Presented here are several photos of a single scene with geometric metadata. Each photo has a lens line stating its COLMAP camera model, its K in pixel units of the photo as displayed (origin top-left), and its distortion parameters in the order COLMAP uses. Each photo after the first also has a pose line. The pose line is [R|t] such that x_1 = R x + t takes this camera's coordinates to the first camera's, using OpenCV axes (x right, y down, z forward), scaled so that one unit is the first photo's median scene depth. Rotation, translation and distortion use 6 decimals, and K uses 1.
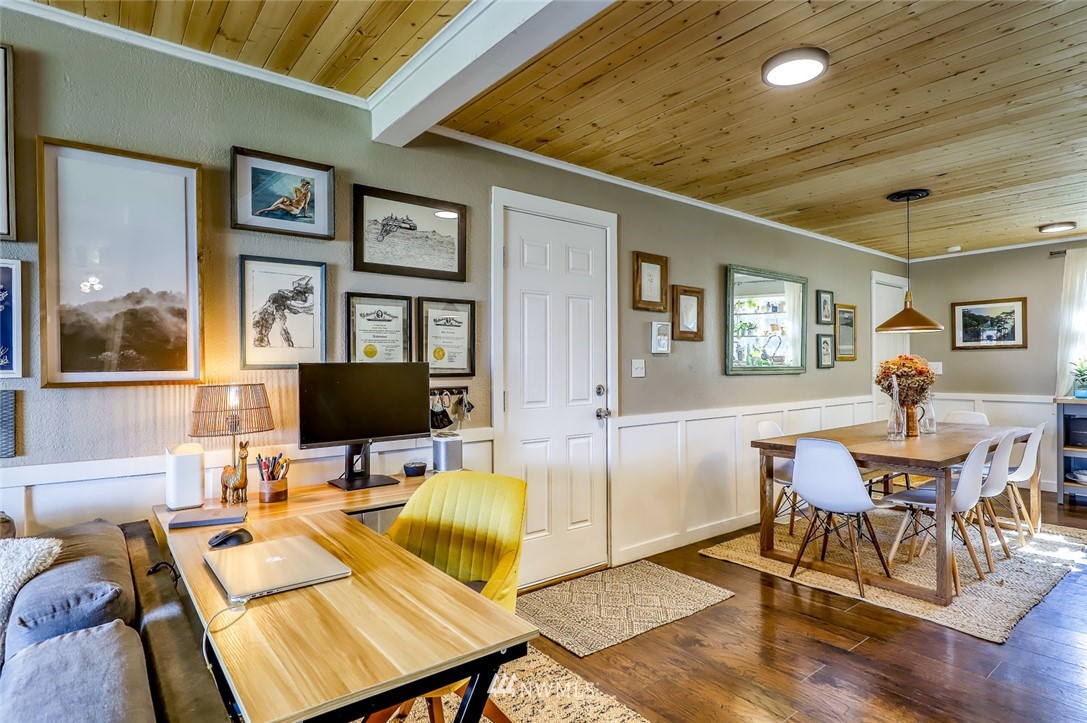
lens RADIAL K [[571.4, 0, 541.7], [0, 571.4, 357.5], [0, 0, 1]] dist [0.005392, 0.000464]
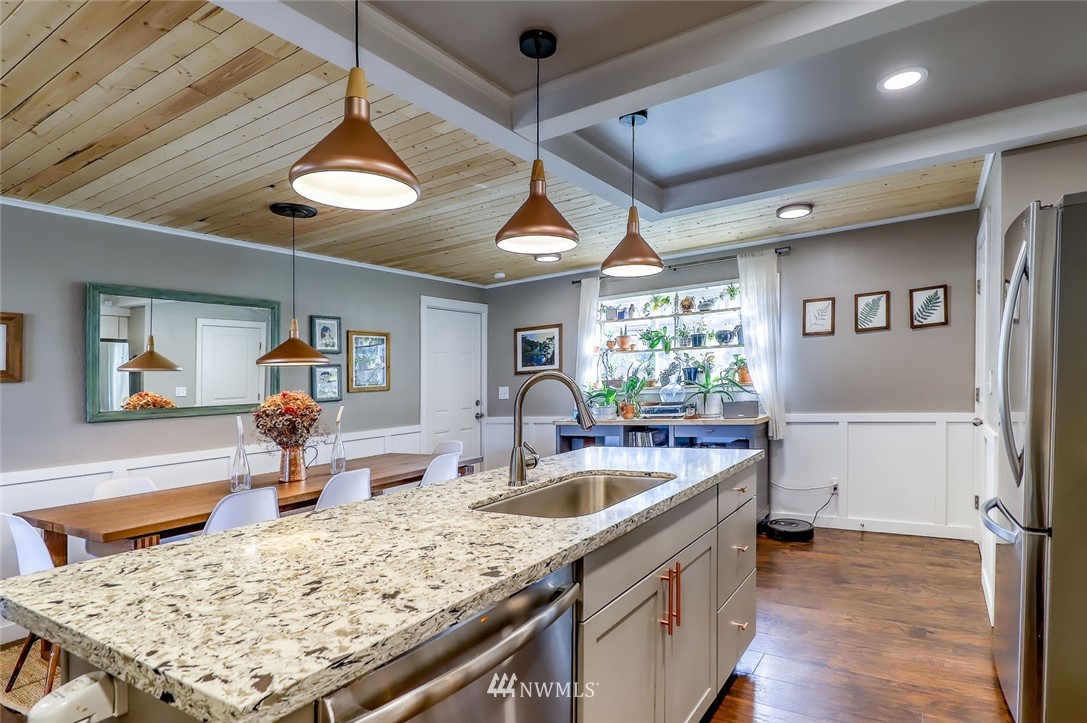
lens RADIAL K [[572.0, 0, 610.2], [0, 572.0, 358.2], [0, 0, 1]] dist [0.025798, -0.000199]
pose [[0.927676, -0.022331, 0.372717, 0.524468], [0.036106, 0.998897, -0.030020, -0.006511], [-0.371636, 0.041307, 0.927459, -0.005095]]
